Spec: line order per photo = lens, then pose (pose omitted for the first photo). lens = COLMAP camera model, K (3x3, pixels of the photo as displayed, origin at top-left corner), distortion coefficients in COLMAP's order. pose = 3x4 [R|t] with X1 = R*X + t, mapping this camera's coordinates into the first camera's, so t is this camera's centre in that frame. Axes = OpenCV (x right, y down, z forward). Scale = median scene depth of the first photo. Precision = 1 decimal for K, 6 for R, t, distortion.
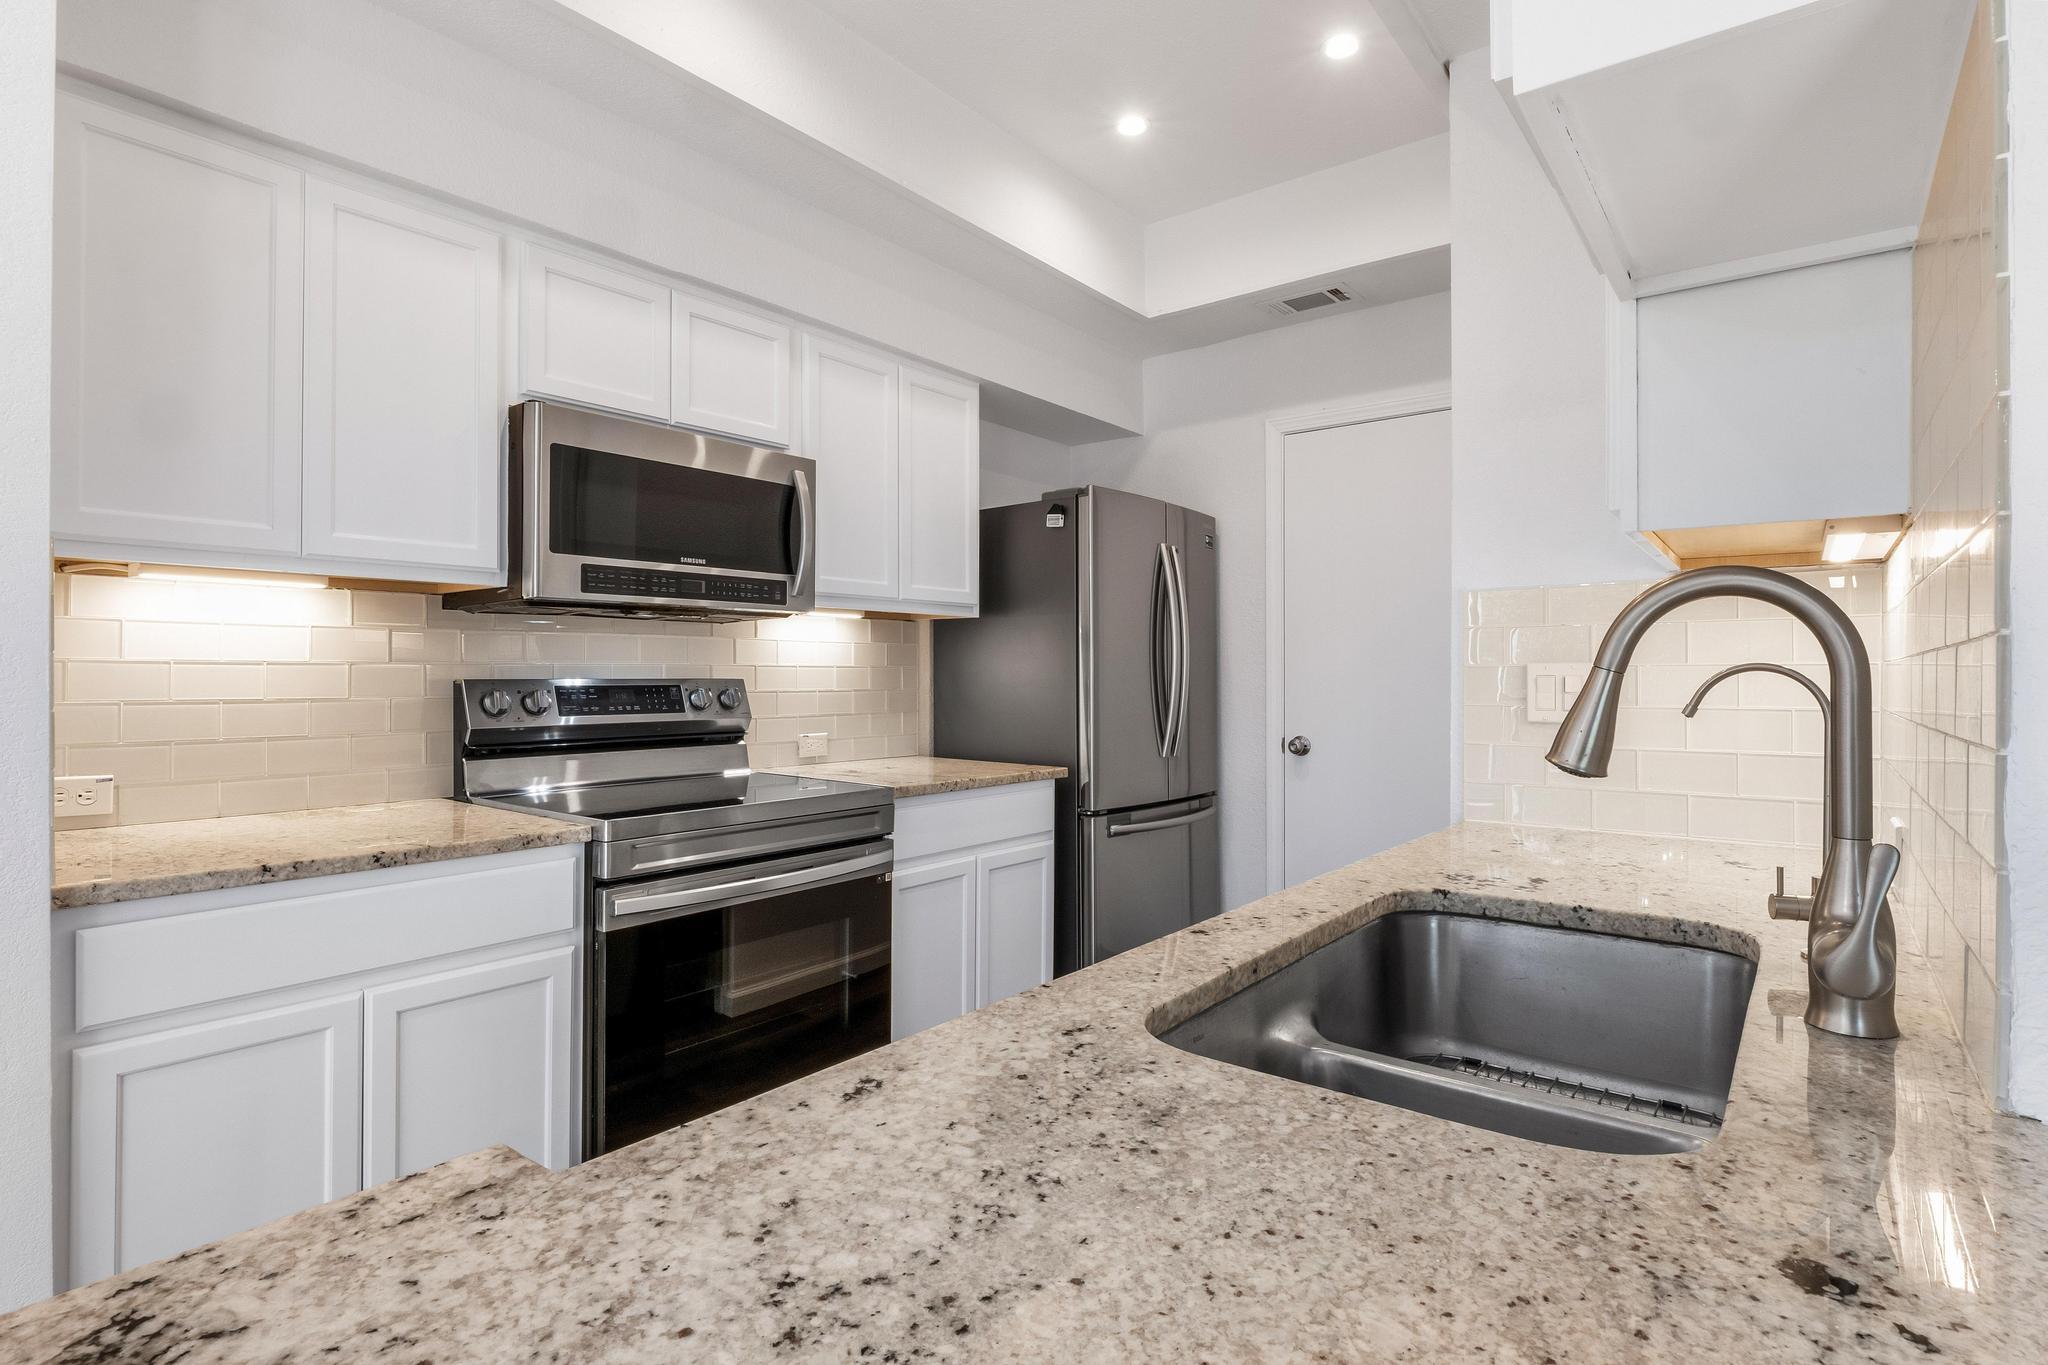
lens RADIAL K [[1004.3, 0, 1025.5], [0, 1004.3, 678.2], [0, 0, 1]] dist [-0.015685, -0.002275]
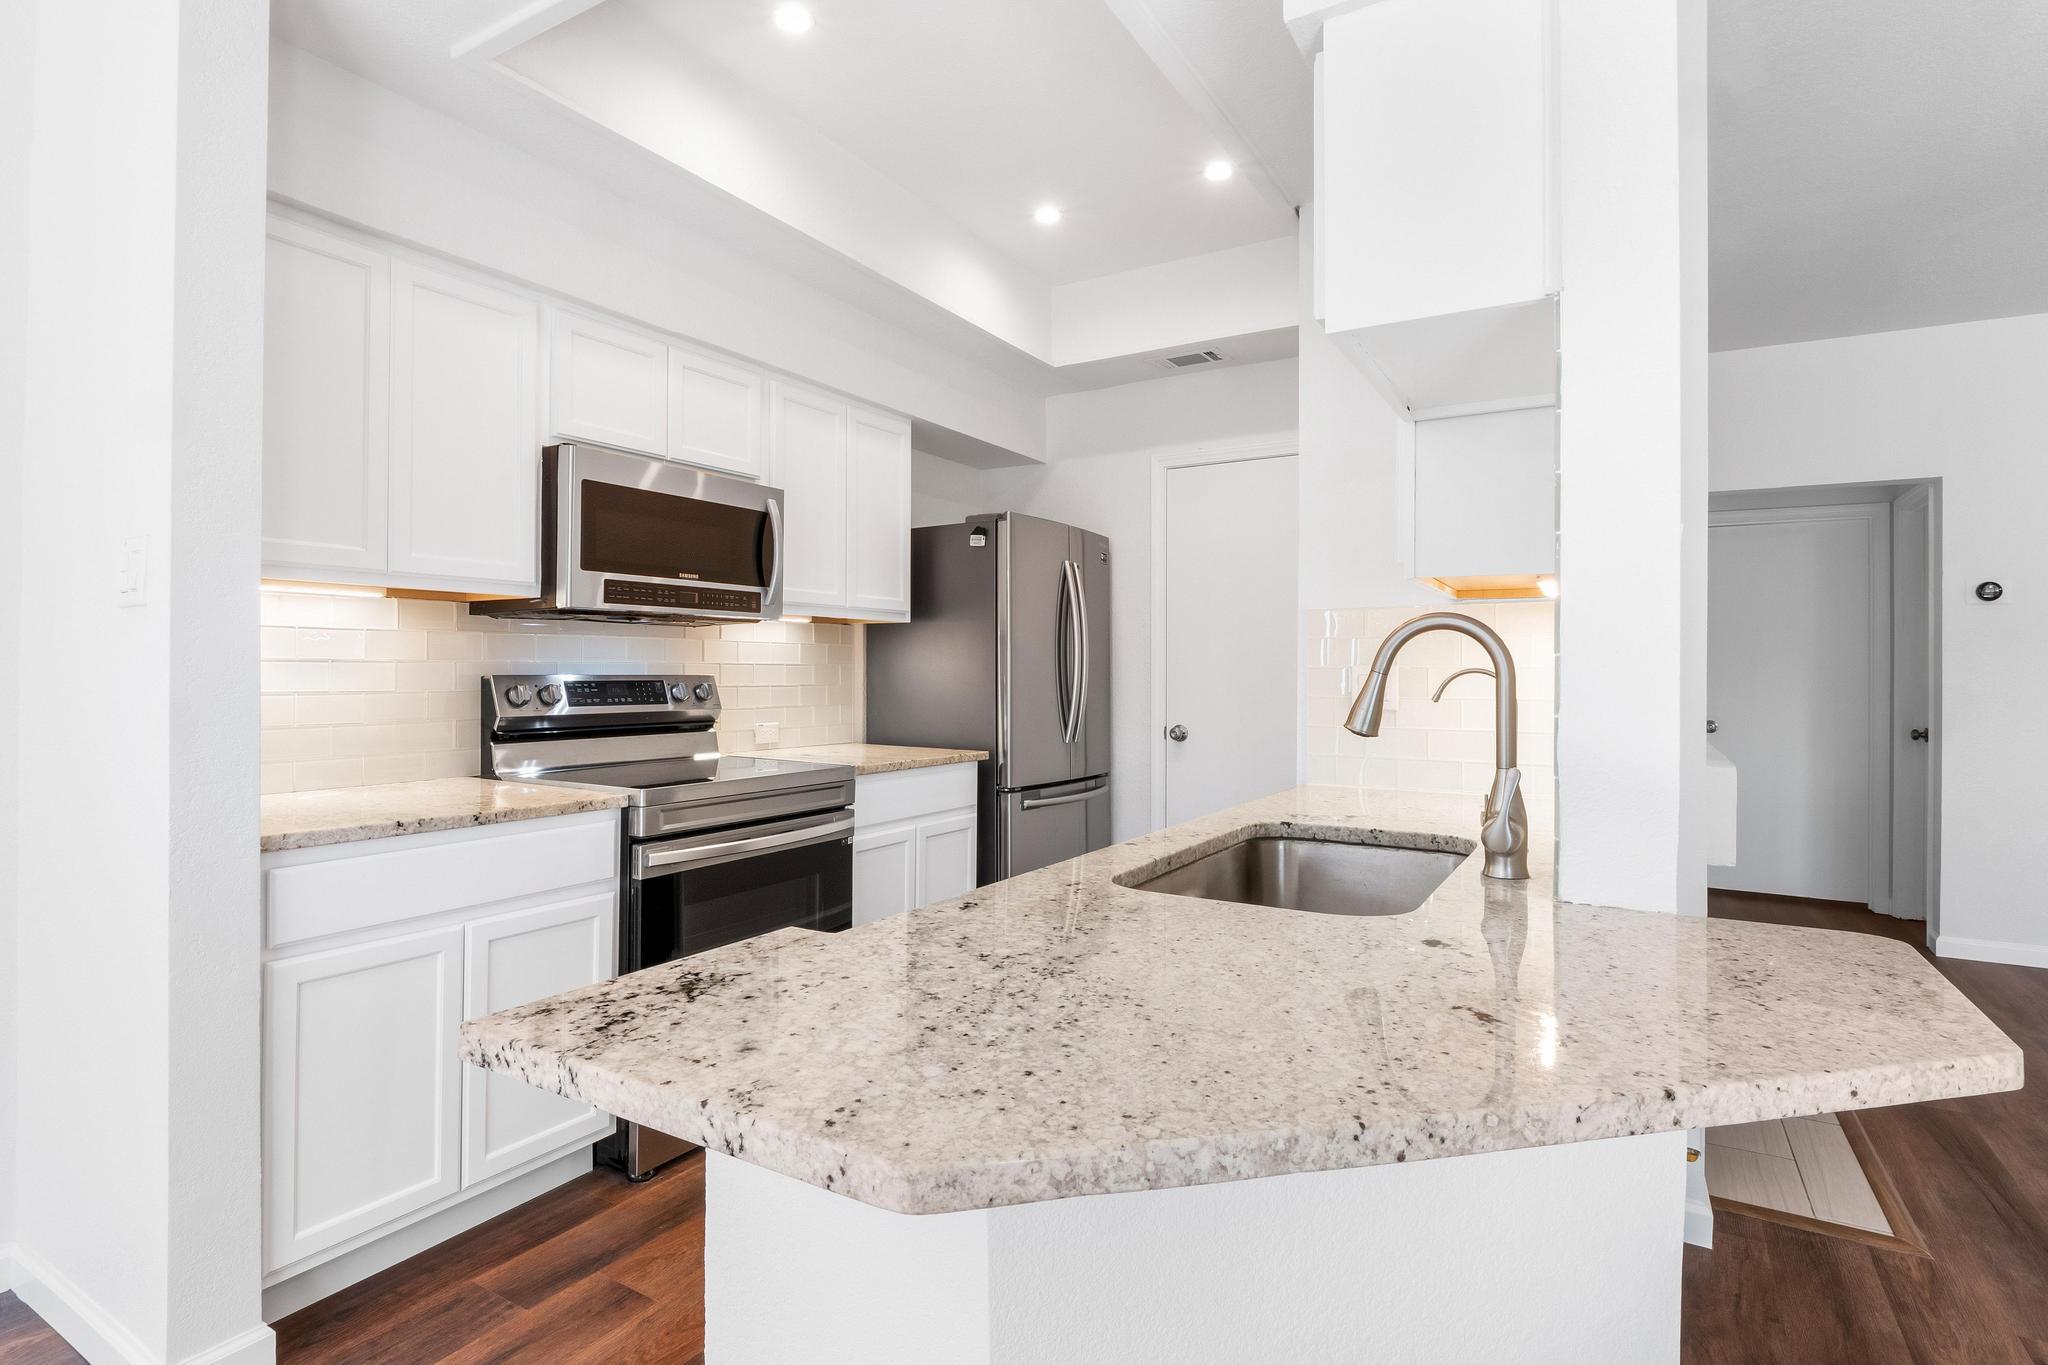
lens RADIAL K [[1004.3, 0, 1024.8], [0, 1004.3, 676.1], [0, 0, 1]] dist [-0.015685, -0.002275]
pose [[0.992179, 0.002863, 0.124794, -0.095704], [-0.003054, 0.999994, 0.001344, -0.001083], [-0.124789, -0.001715, 0.992182, -0.264028]]
